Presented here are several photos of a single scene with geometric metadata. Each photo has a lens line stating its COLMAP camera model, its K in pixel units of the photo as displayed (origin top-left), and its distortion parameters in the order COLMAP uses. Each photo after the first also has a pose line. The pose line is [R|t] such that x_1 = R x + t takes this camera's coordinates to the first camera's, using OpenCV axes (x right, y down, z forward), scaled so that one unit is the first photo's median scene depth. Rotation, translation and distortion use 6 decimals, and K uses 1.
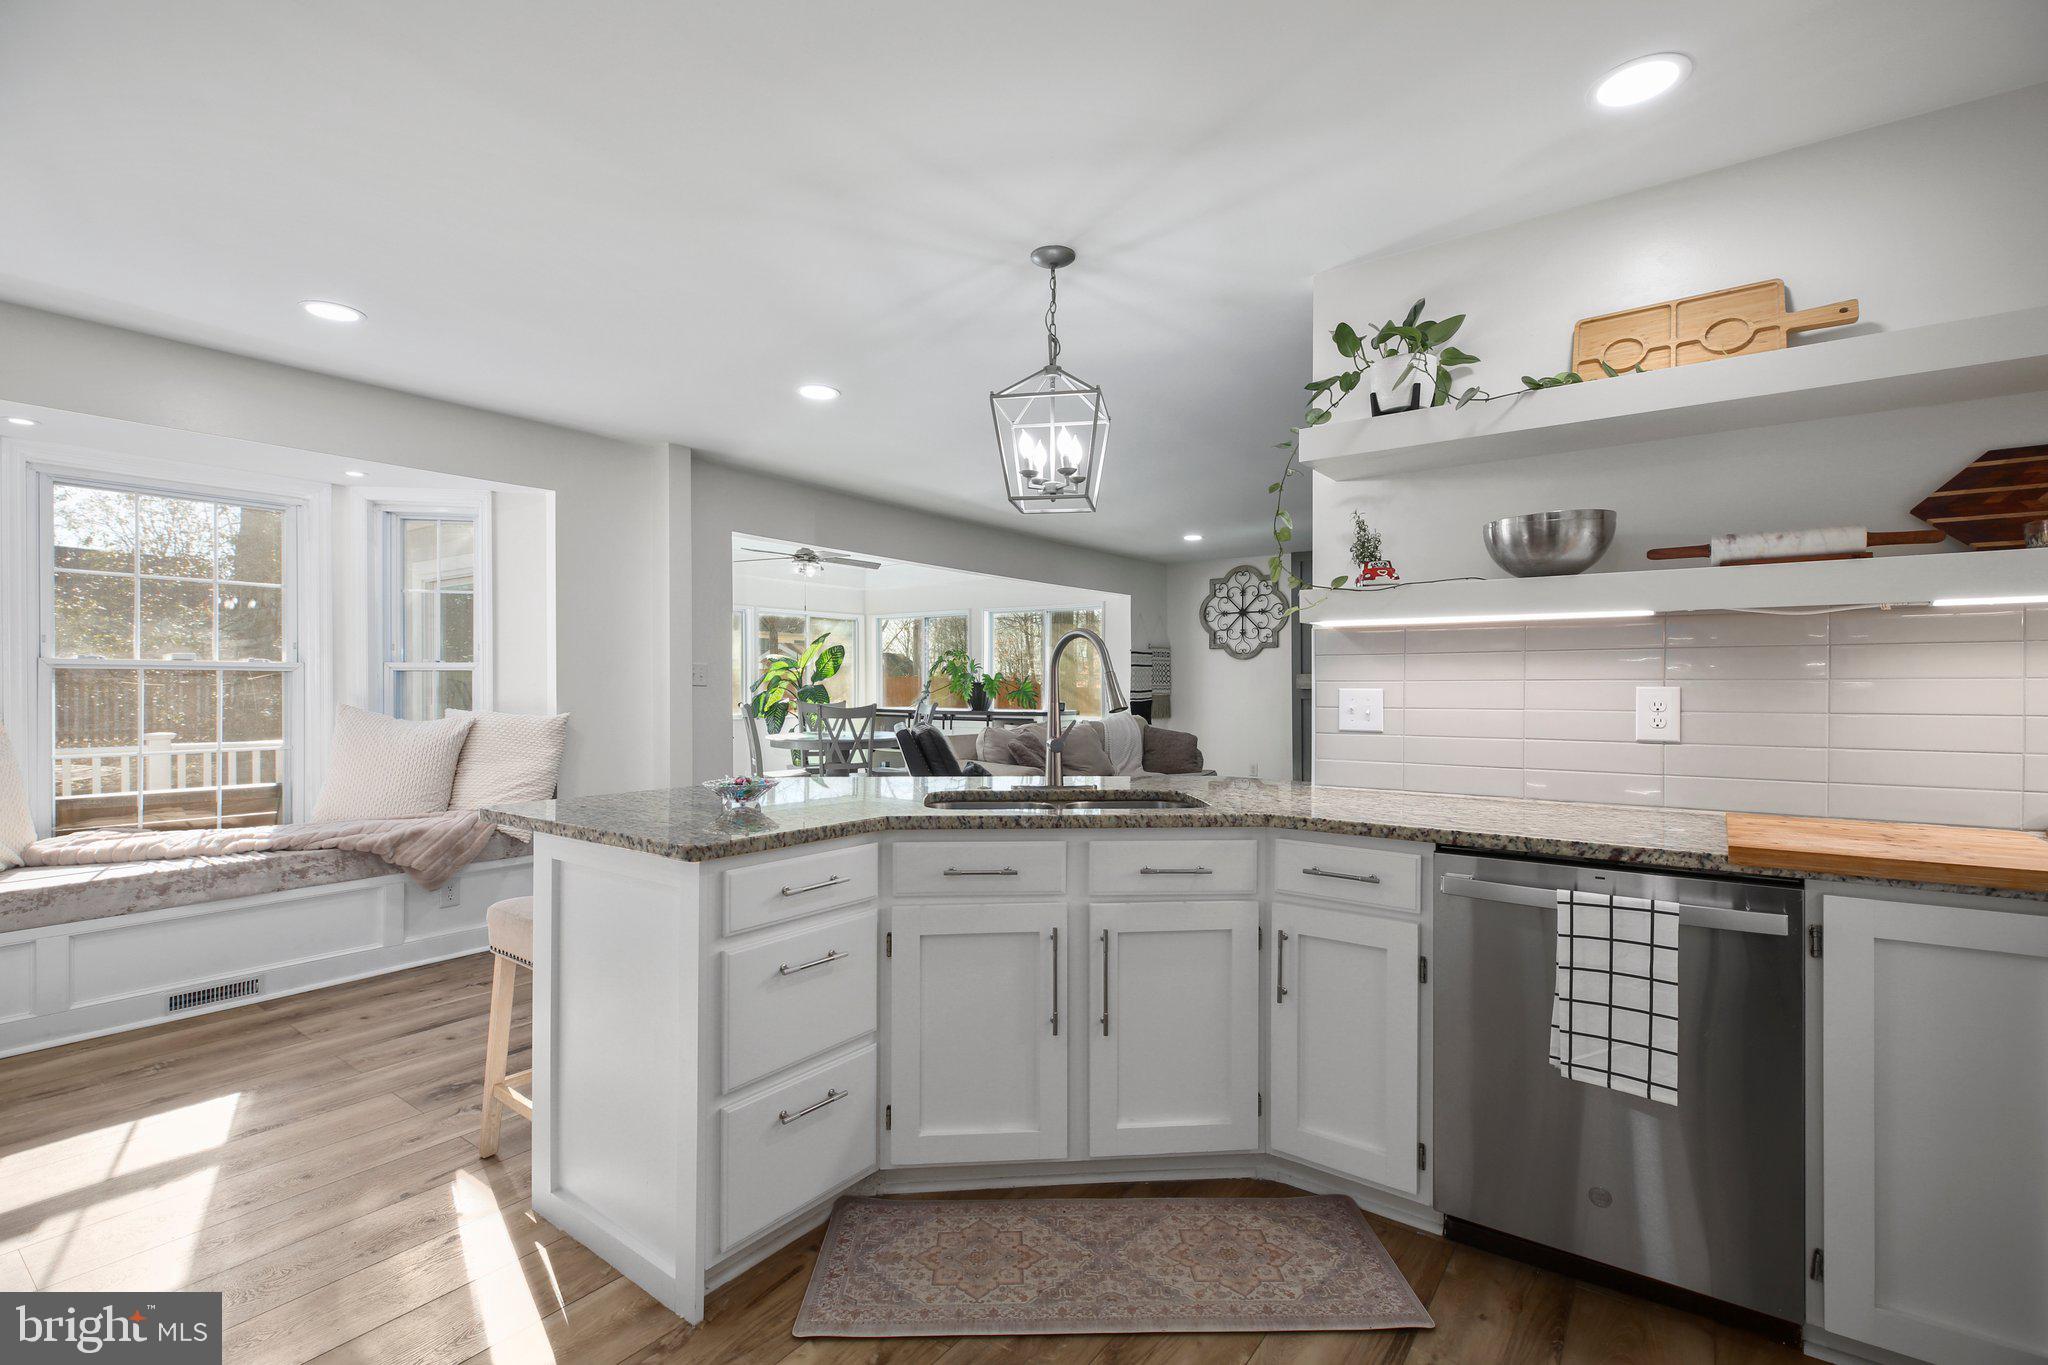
lens RADIAL K [[921.1, 0, 1034.8], [0, 921.1, 684.7], [0, 0, 1]] dist [0.009470, -0.001716]
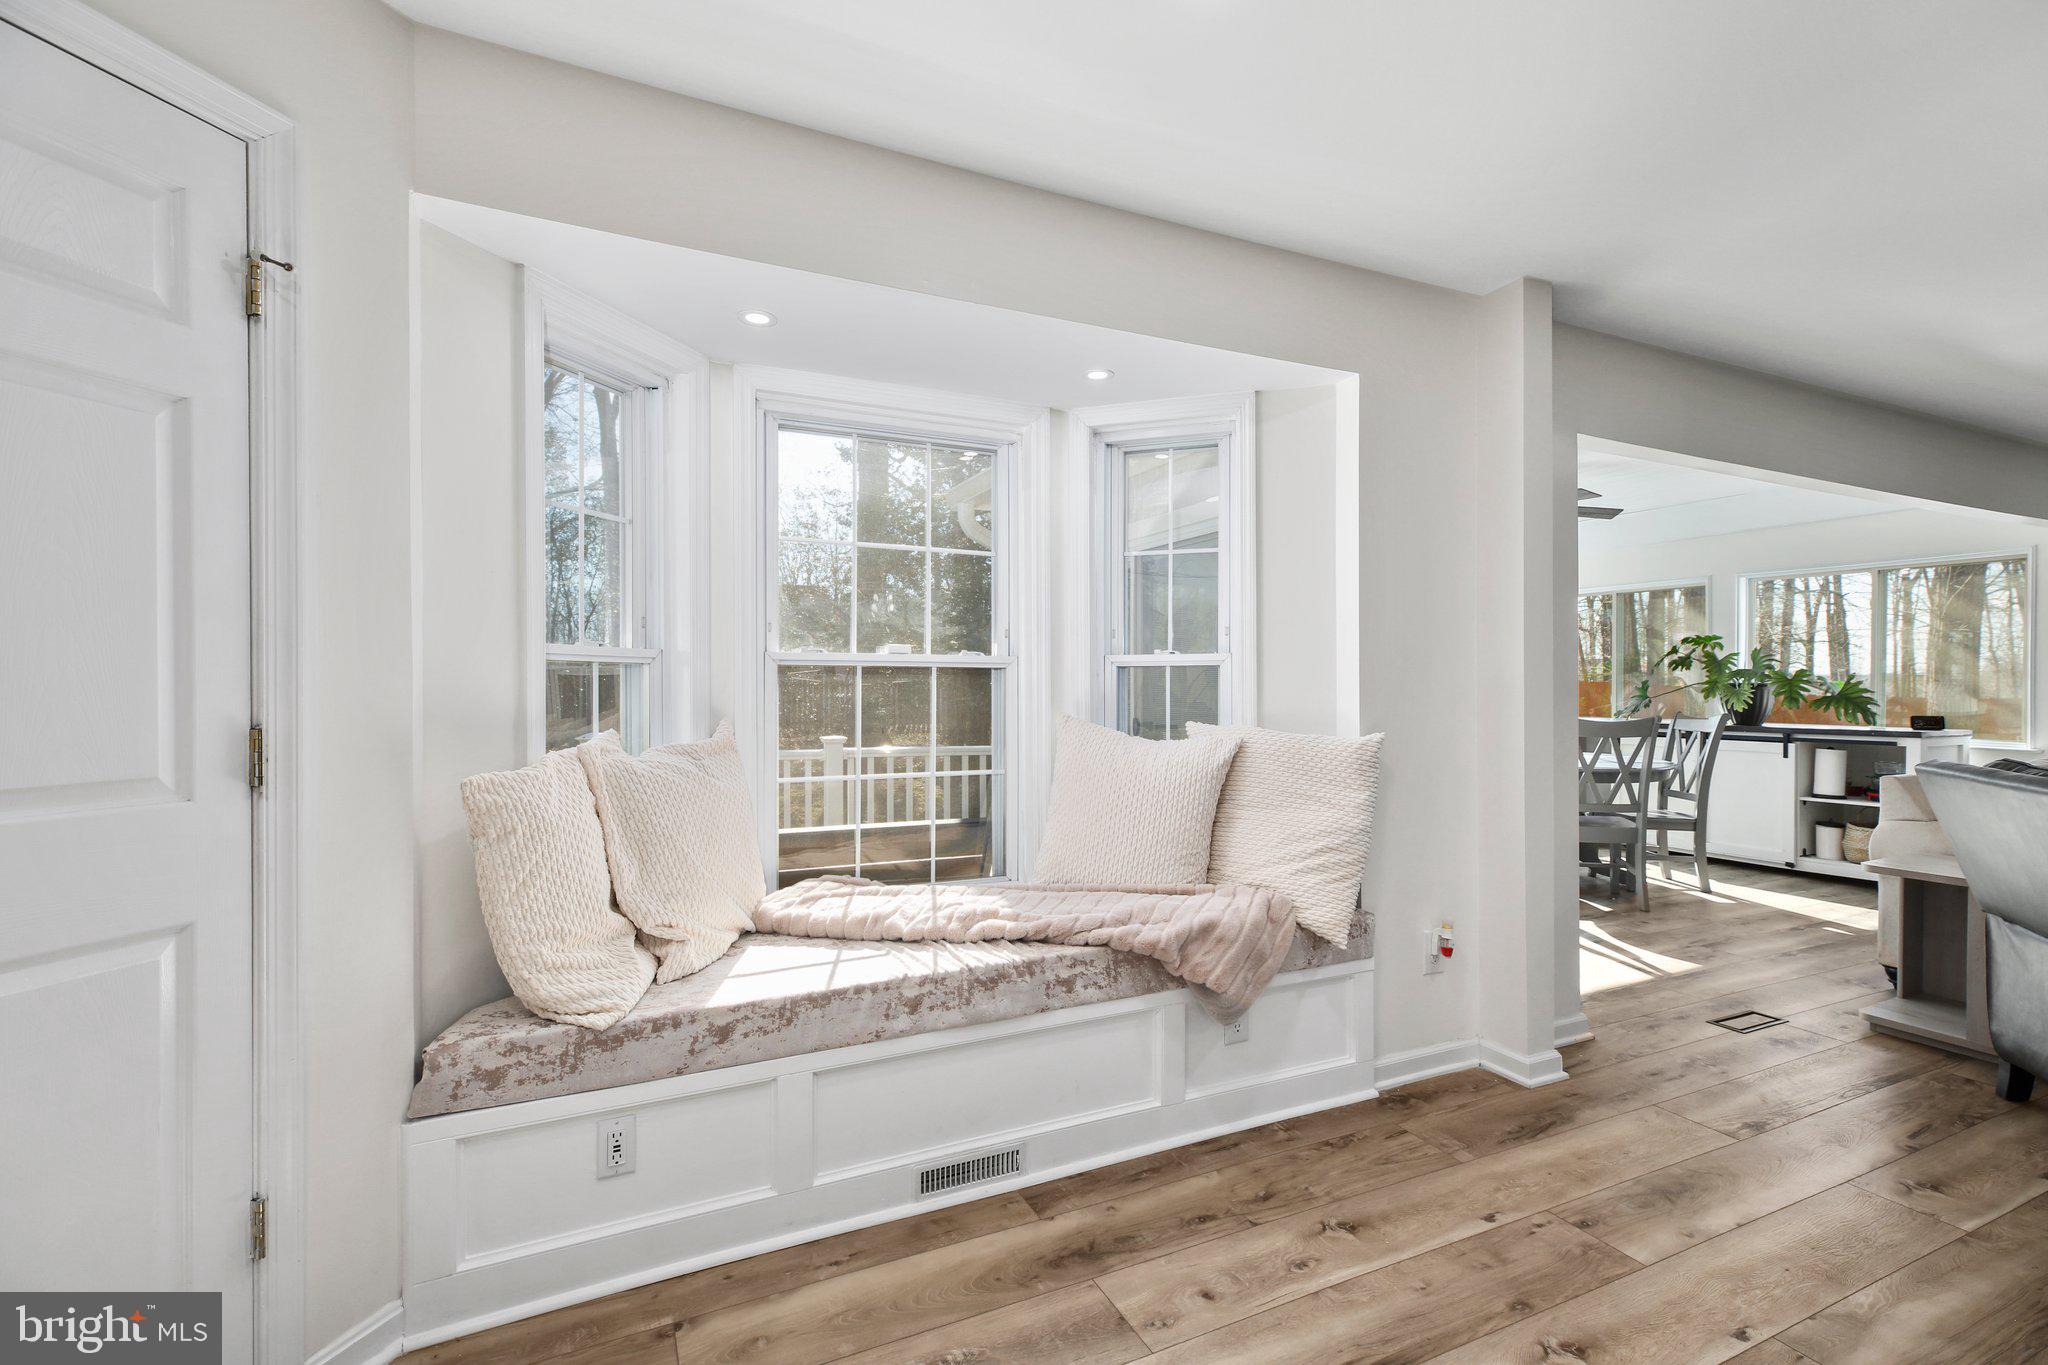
lens RADIAL K [[921.1, 0, 1035.1], [0, 921.1, 687.0], [0, 0, 1]] dist [0.009470, -0.001716]
pose [[0.878191, 0.001817, -0.478306, -0.432410], [-0.000906, 0.999997, 0.002136, -0.001074], [0.478309, -0.001442, 0.878190, 0.369242]]
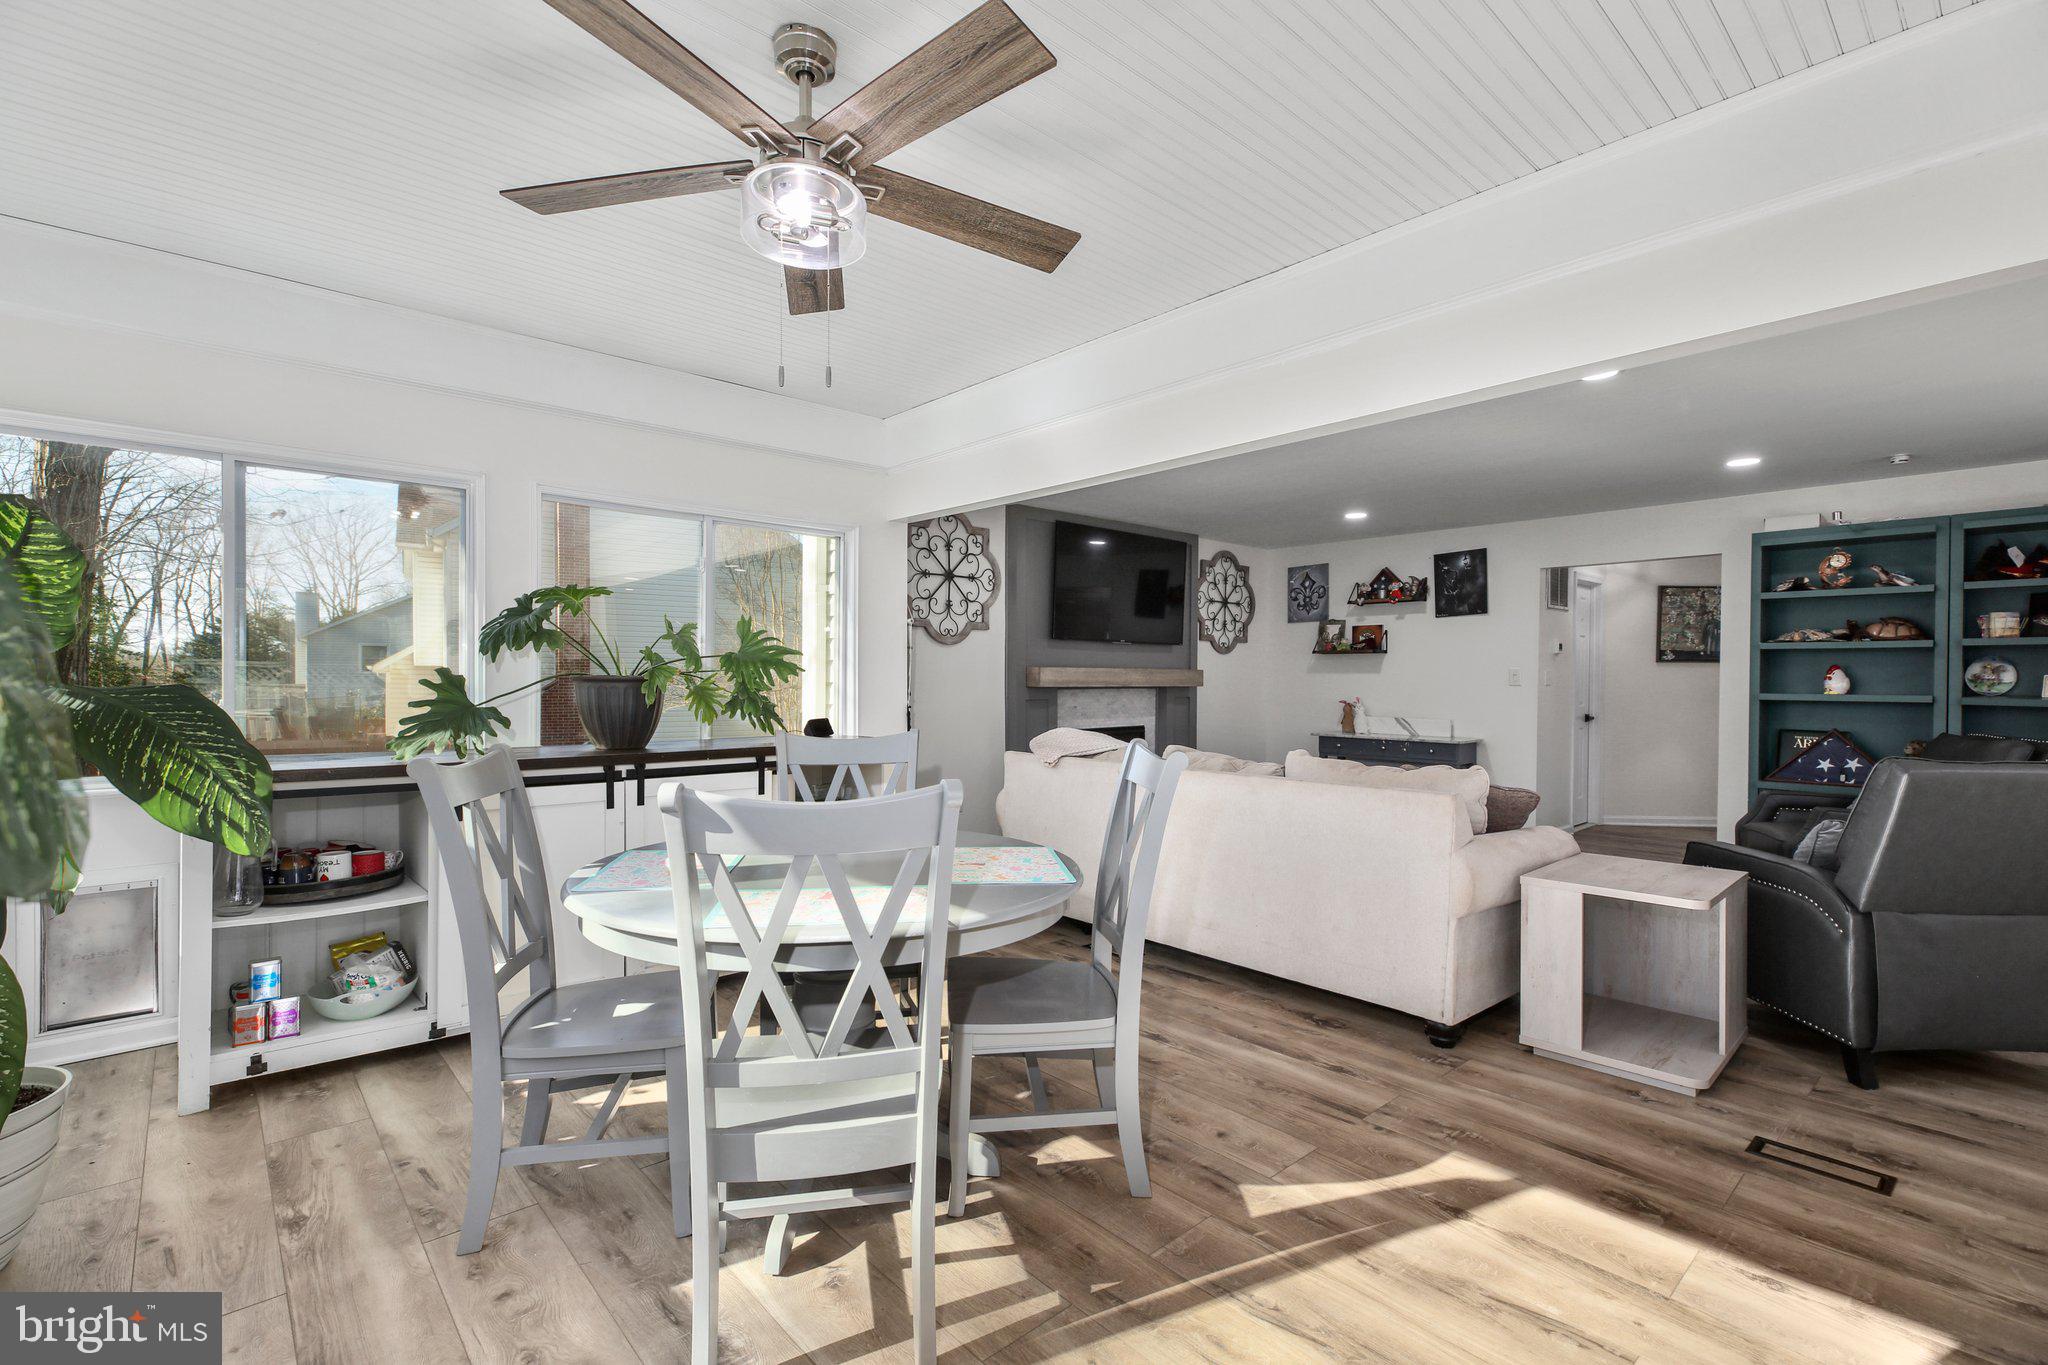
lens RADIAL K [[921.1, 0, 1032.2], [0, 921.1, 685.0], [0, 0, 1]] dist [0.009470, -0.001716]
pose [[0.207612, -0.006241, 0.978191, -0.904892], [-0.004342, 0.999964, 0.007301, -0.005289], [-0.978202, -0.005764, 0.207578, 1.680460]]
